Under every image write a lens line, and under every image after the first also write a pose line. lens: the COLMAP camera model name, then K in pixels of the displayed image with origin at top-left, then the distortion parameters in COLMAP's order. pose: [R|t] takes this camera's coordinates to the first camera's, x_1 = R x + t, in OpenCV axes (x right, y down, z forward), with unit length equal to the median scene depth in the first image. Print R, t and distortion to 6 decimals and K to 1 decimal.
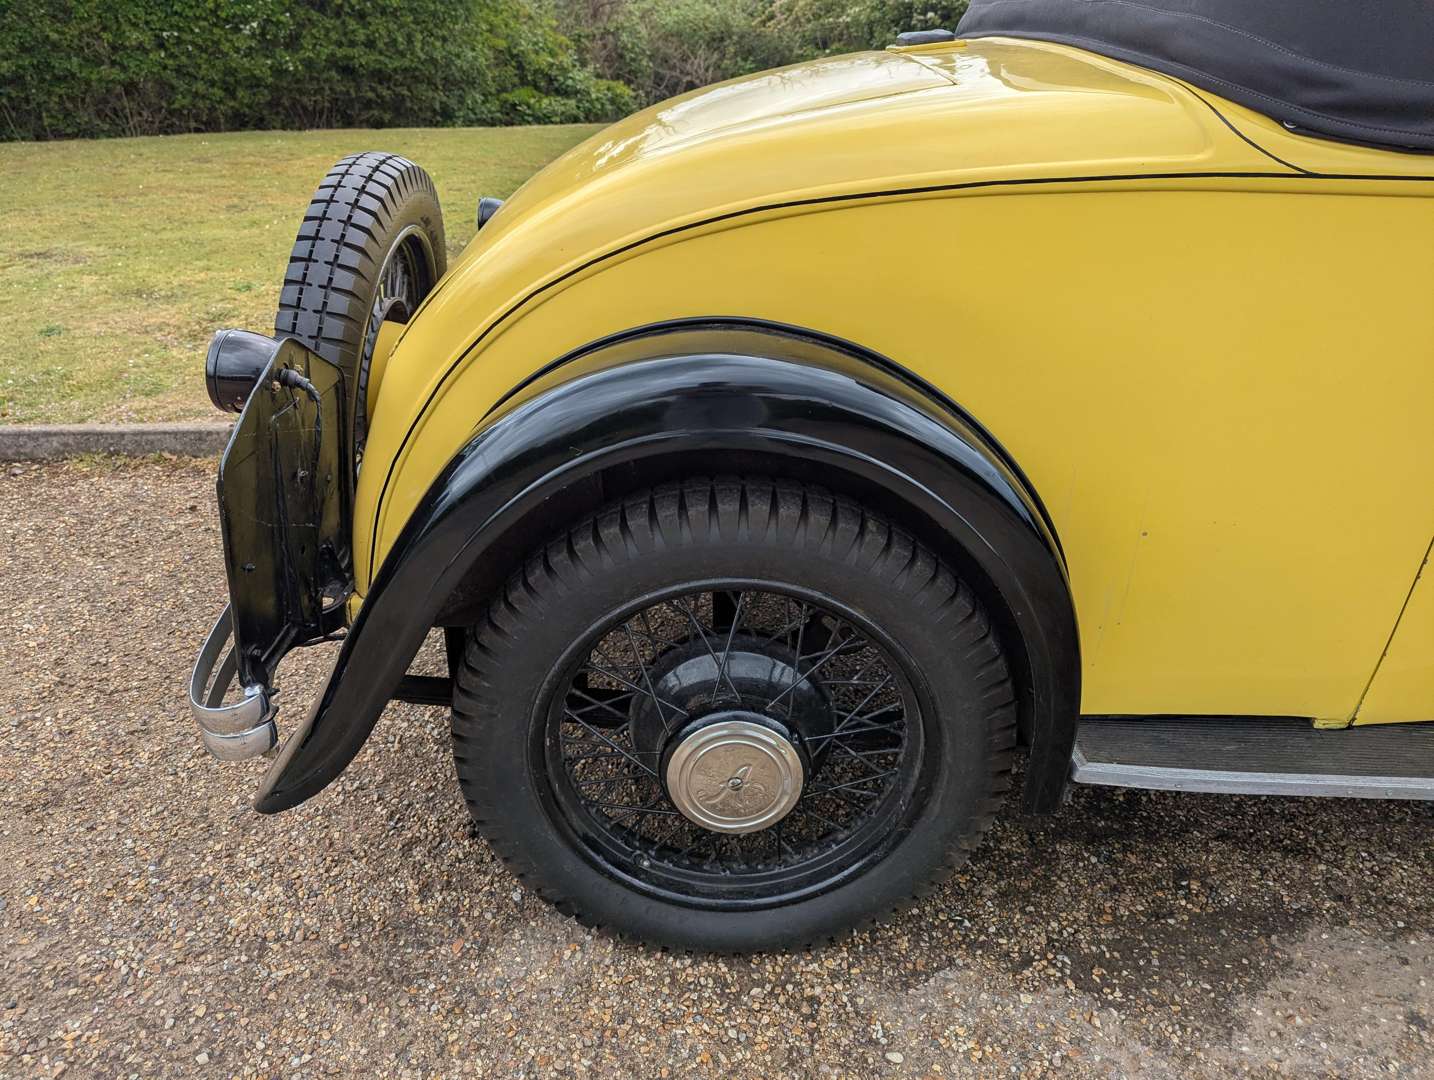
lens RADIAL K [[1027.6, 0, 672.6], [0, 1027.6, 534.8], [0, 0, 1]] dist [0.054613, -0.032834]
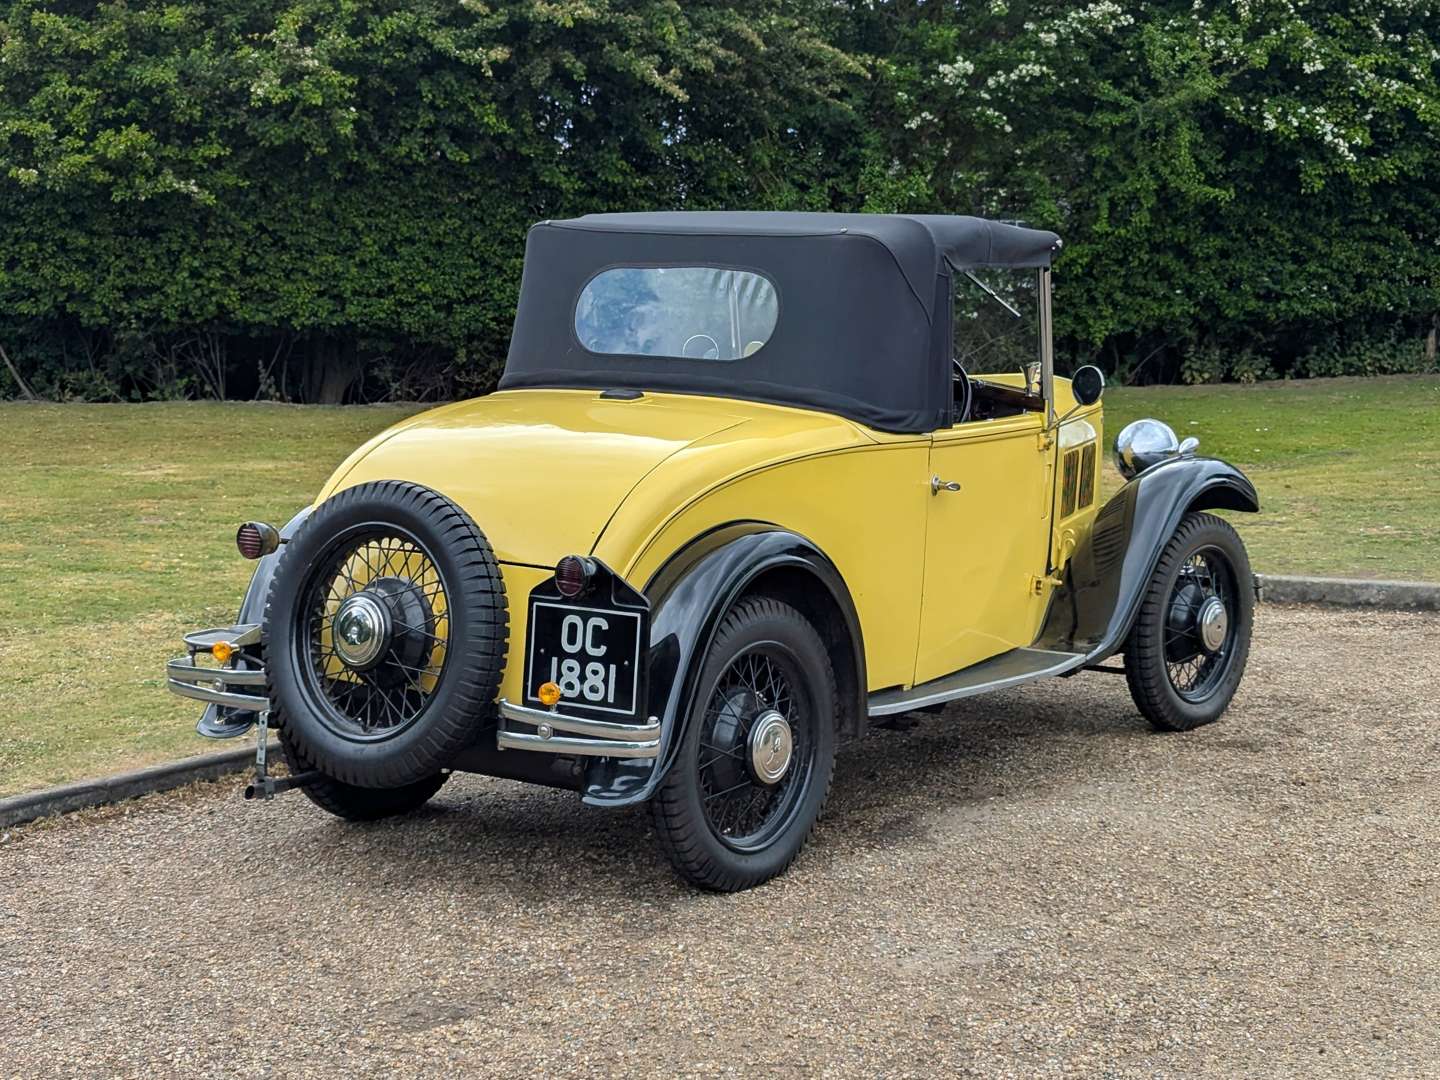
lens RADIAL K [[2478.9, 0, 720.0], [0, 2478.9, 540.0], [0, 0, 1]] dist [0.107005, -0.147890]
pose [[0.581038, -0.097753, 0.807985, -0.333234], [0.361661, 0.920370, -0.148727, 0.047641], [-0.729107, 0.378632, 0.570124, -0.155981]]
